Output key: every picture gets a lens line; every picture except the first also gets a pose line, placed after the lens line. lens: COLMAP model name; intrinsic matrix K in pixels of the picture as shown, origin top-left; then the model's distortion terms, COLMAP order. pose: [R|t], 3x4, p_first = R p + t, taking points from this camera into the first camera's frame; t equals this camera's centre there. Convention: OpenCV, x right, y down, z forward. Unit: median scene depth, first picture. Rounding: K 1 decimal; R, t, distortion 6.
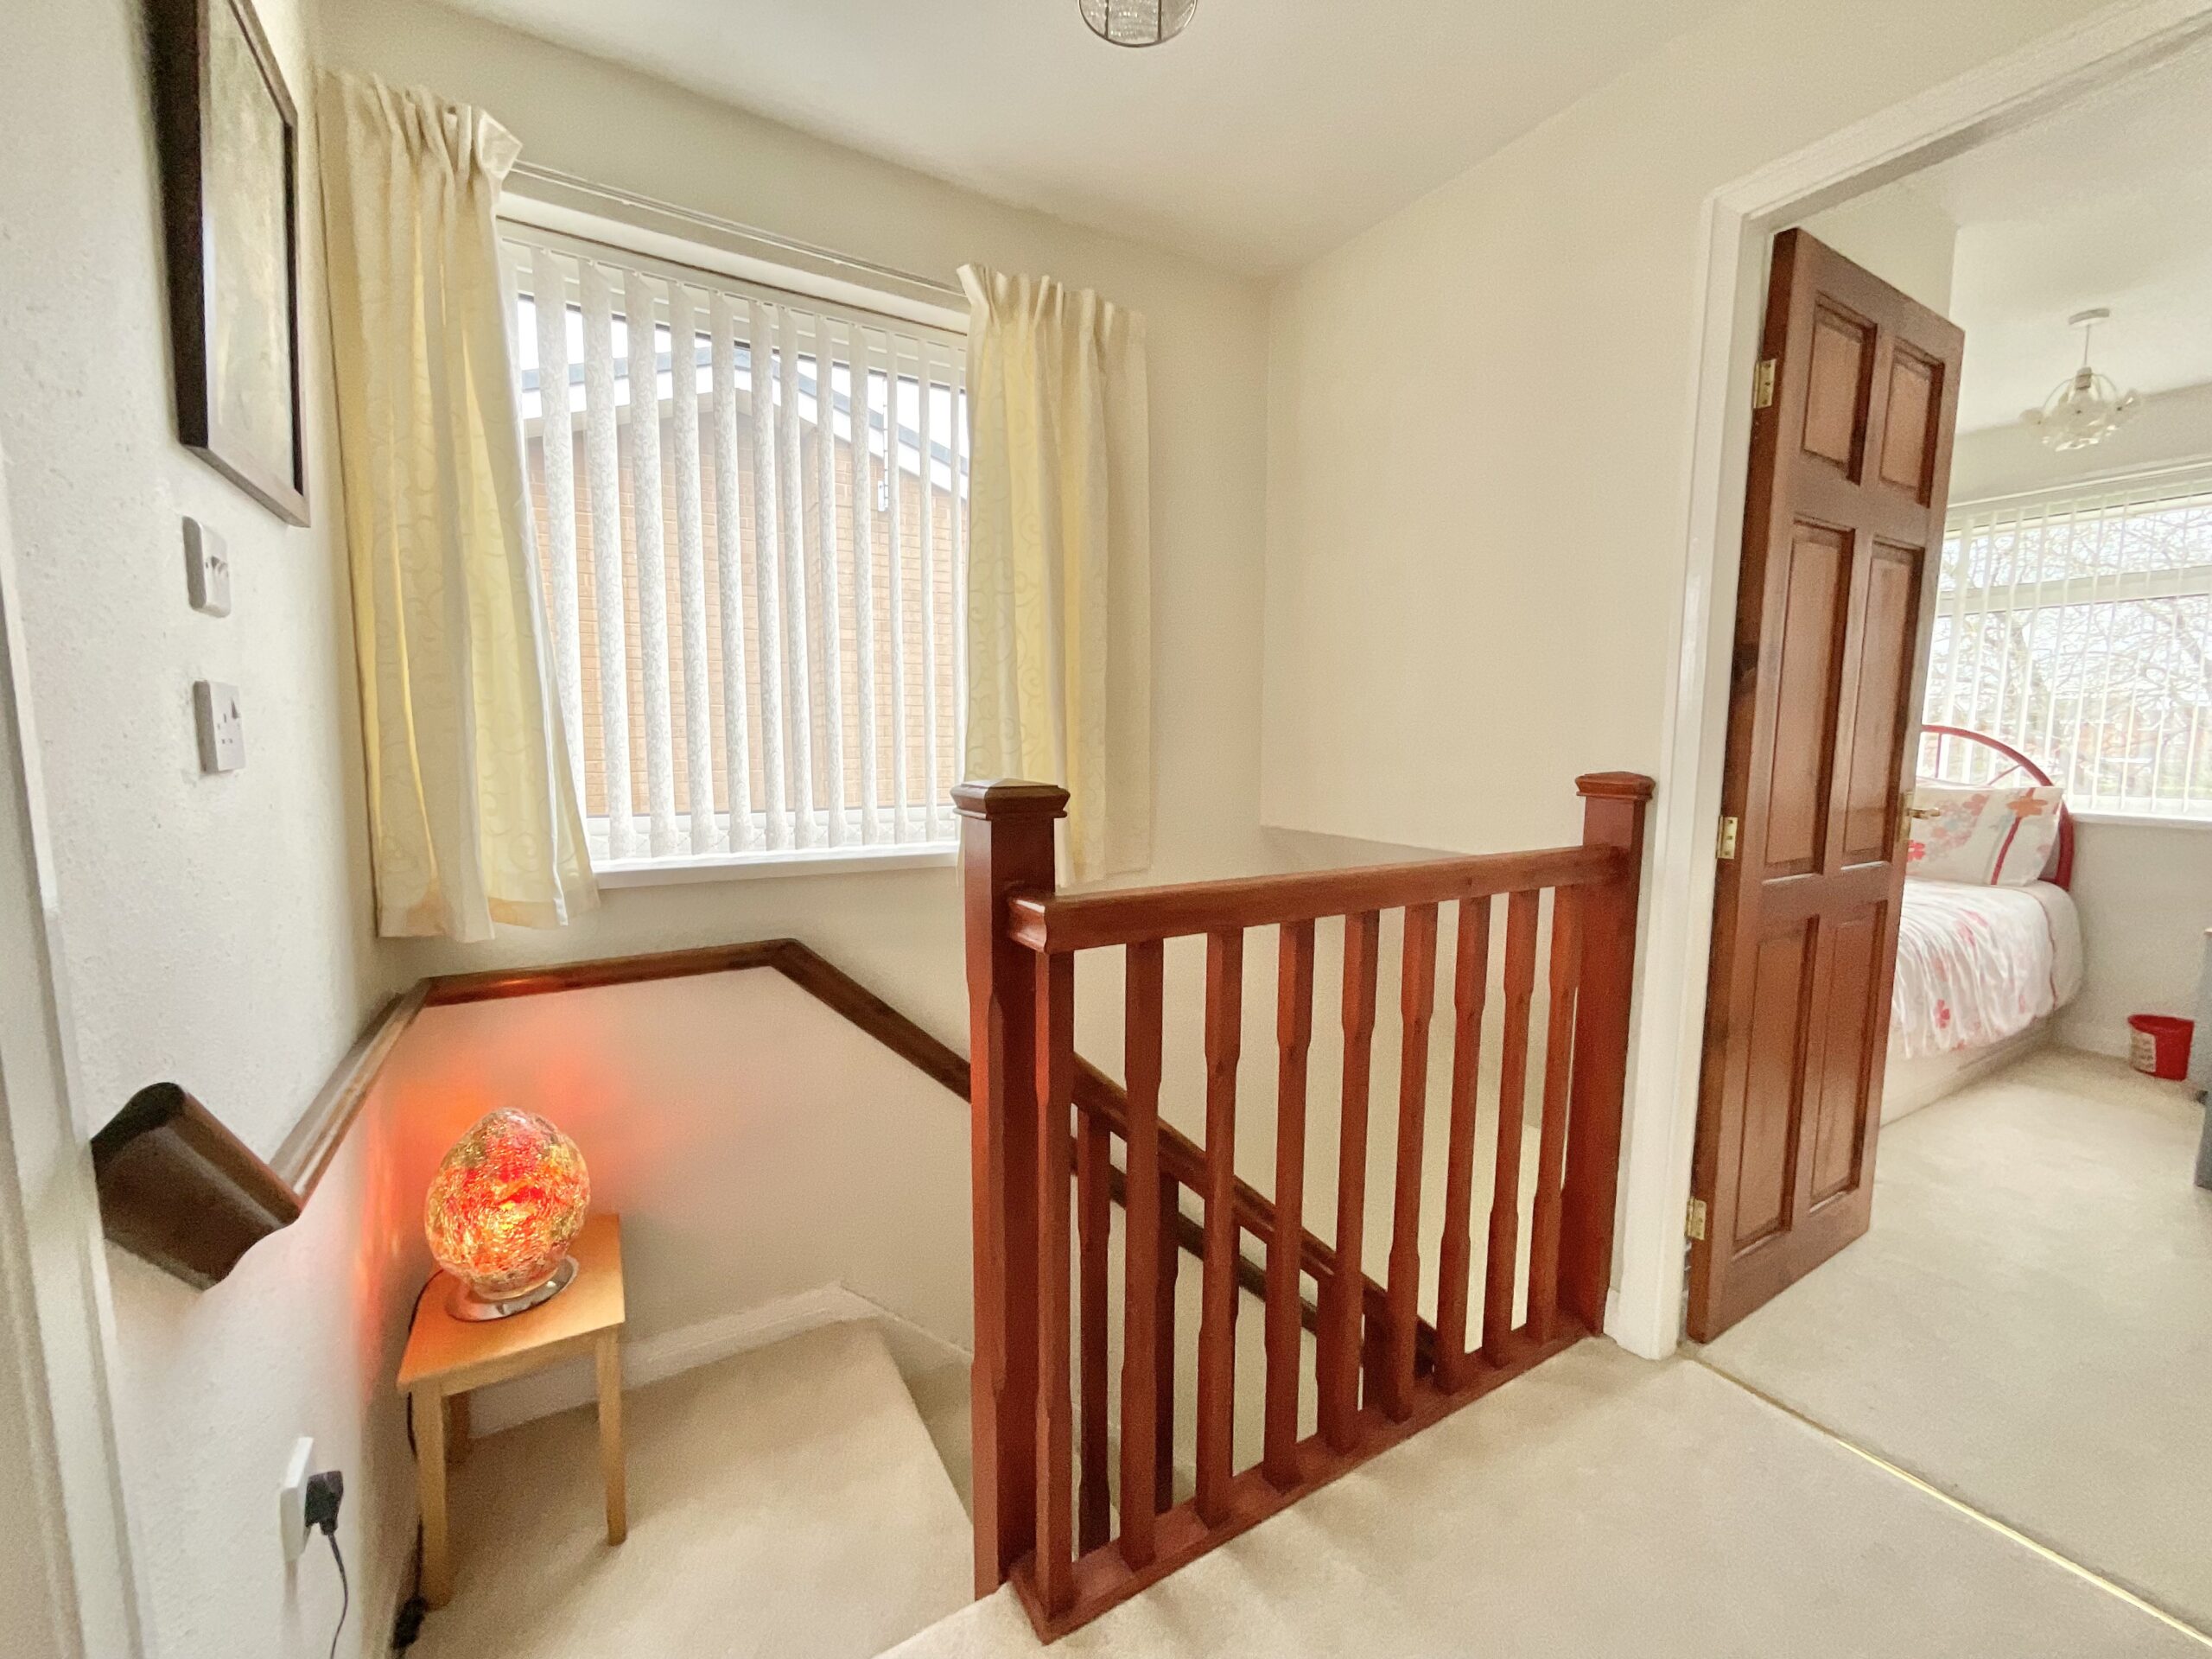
lens RADIAL K [[897.8, 0, 1101.2], [0, 897.8, 824.7], [0, 0, 1]] dist [0.000824, -0.000154]
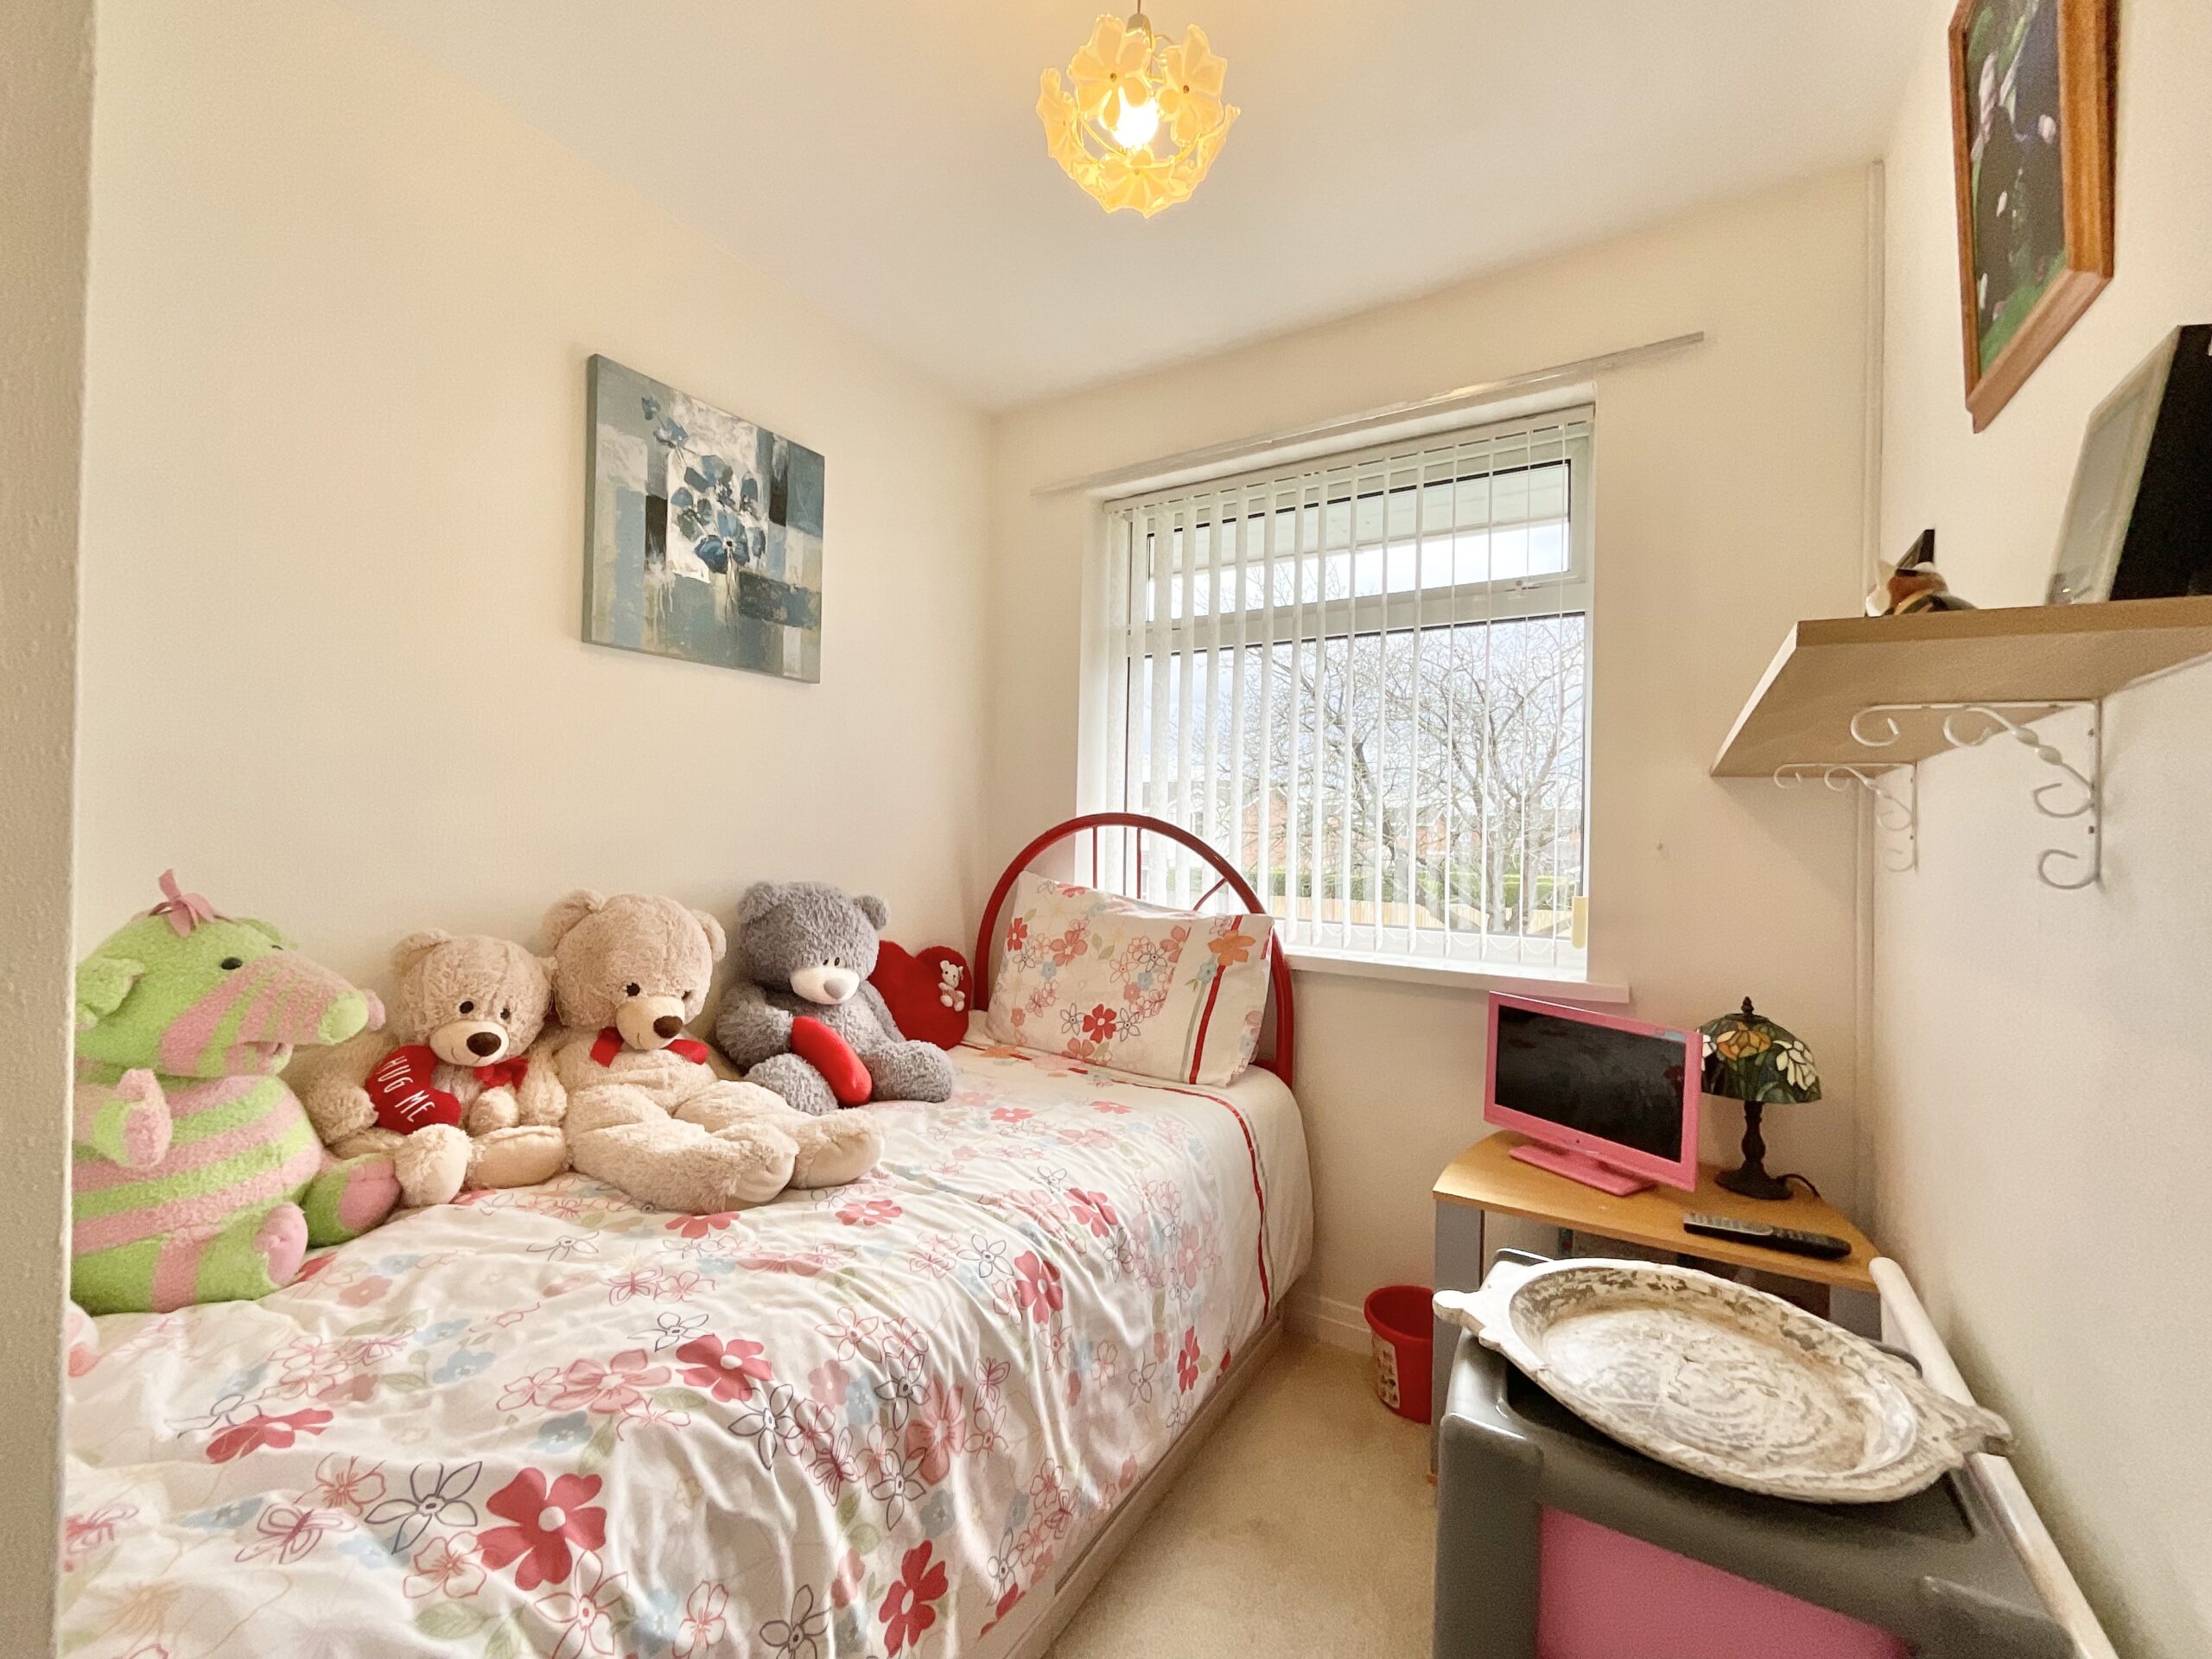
lens RADIAL K [[897.8, 0, 1108.3], [0, 897.8, 832.8], [0, 0, 1]] dist [0.000824, -0.000154]
pose [[0.880057, 0.008706, 0.474788, 0.671871], [0.041804, 0.994530, -0.095724, -0.042371], [-0.473024, 0.104090, 0.874879, 0.501463]]
